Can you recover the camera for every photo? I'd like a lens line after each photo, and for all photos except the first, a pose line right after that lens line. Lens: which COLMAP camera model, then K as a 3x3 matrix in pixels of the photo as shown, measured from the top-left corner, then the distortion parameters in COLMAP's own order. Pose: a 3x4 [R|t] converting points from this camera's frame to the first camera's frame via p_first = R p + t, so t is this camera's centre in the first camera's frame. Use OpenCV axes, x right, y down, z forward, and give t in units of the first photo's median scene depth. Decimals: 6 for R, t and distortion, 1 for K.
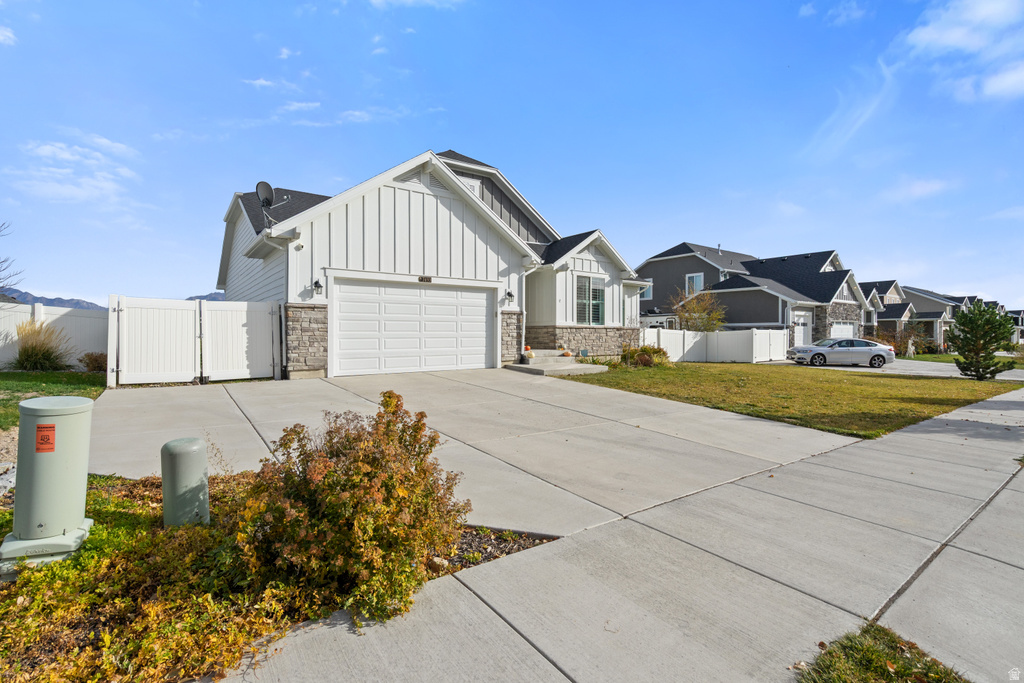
lens RADIAL K [[463.4, 0, 510.3], [0, 463.4, 330.5], [0, 0, 1]] dist [0.001454, -0.000076]
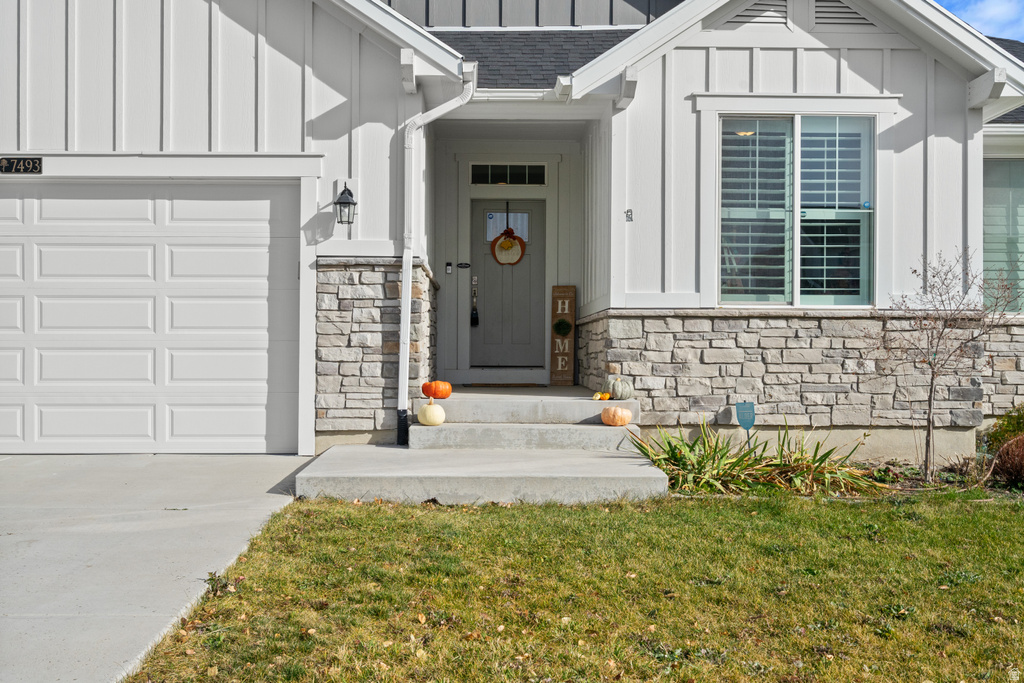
lens RADIAL K [[1007.6, 0, 498.8], [0, 1007.6, 342.8], [0, 0, 1]] dist [0.011505, 0.000000]
pose [[0.818771, -0.003976, -0.574106, 0.431576], [0.000683, 0.999982, -0.005951, 0.014722], [0.574119, 0.004480, 0.818759, 0.553364]]
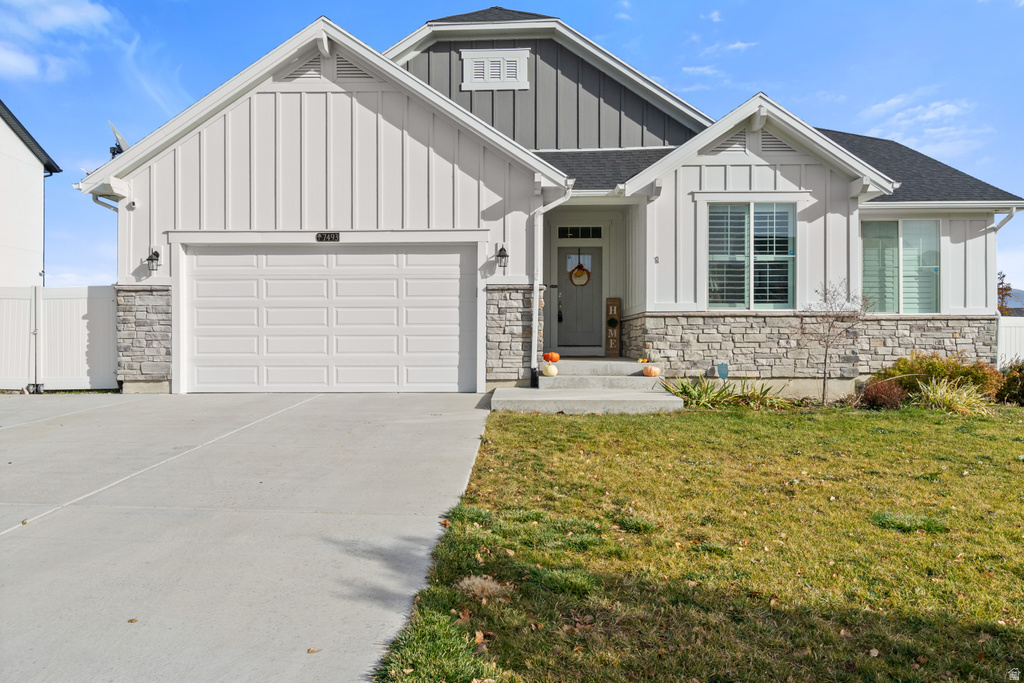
lens RADIAL K [[734.9, 0, 502.8], [0, 734.9, 336.2], [0, 0, 1]] dist [0.015928, -0.007475]
pose [[0.792791, -0.004933, -0.609474, 0.505564], [0.004879, 0.999987, -0.001748, 0.017616], [0.609474, -0.001588, 0.792804, 0.347309]]
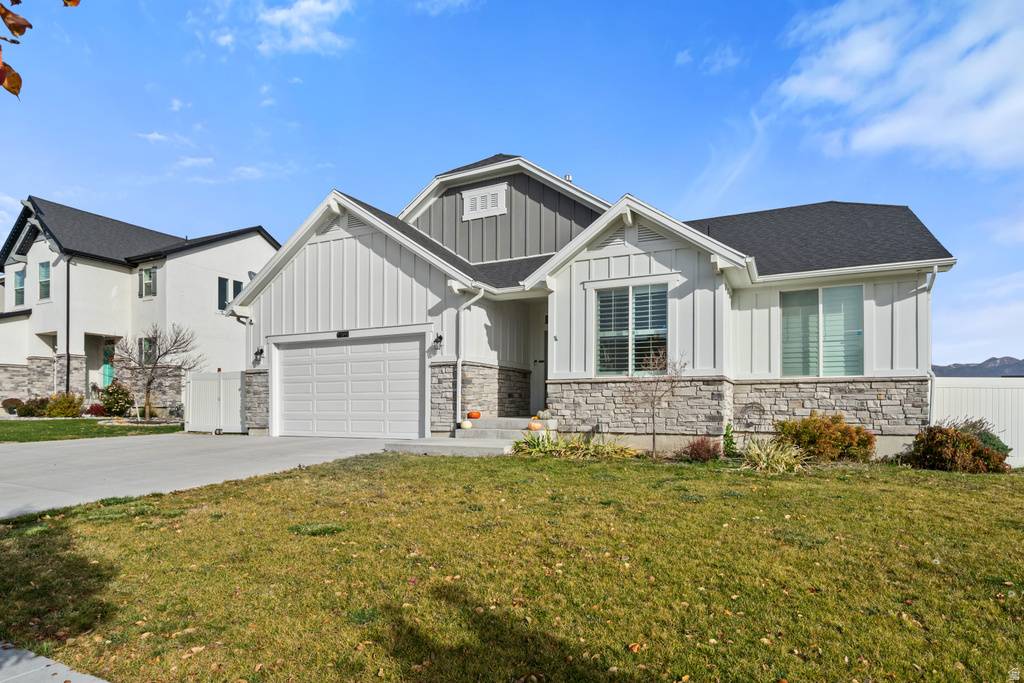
lens RADIAL K [[573.8, 0, 513.6], [0, 573.8, 405.9], [0, 0, 1]] dist [0.006666, 0.001105]
pose [[0.461315, -0.003304, -0.887230, 0.846551], [0.006183, 0.999981, -0.000509, 0.027171], [0.887215, -0.005251, 0.461327, 0.696352]]
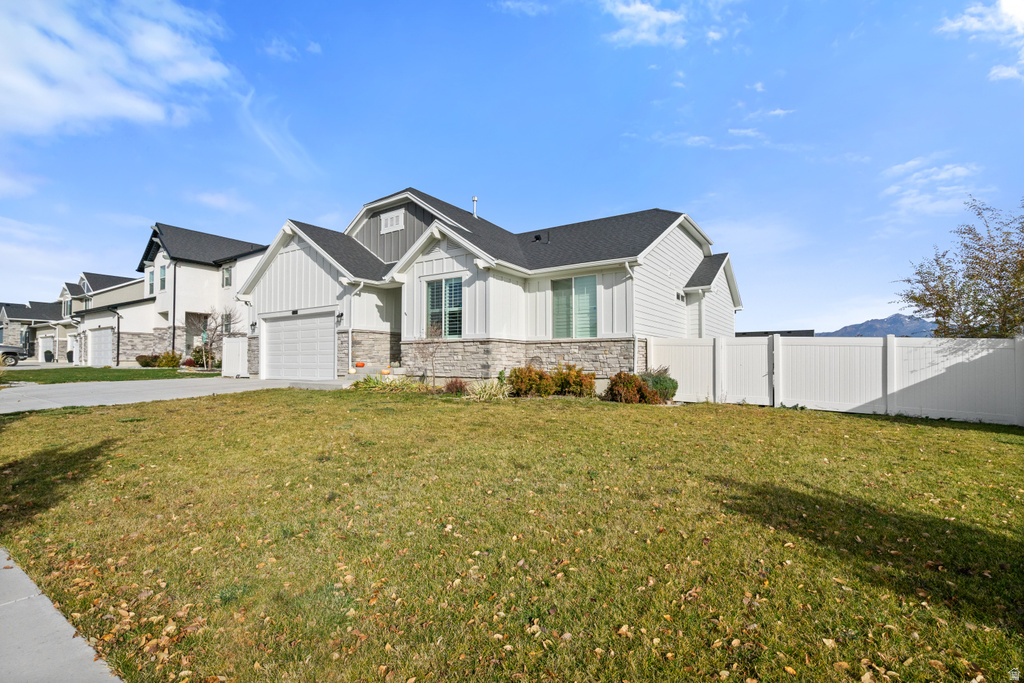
lens RADIAL K [[463.4, 0, 512.9], [0, 463.4, 353.3], [0, 0, 1]] dist [0.001454, -0.000076]
pose [[0.337700, -0.020657, -0.941027, 1.175034], [0.005441, 0.999785, -0.019995, 0.037005], [0.941238, 0.001632, 0.337740, 1.020130]]
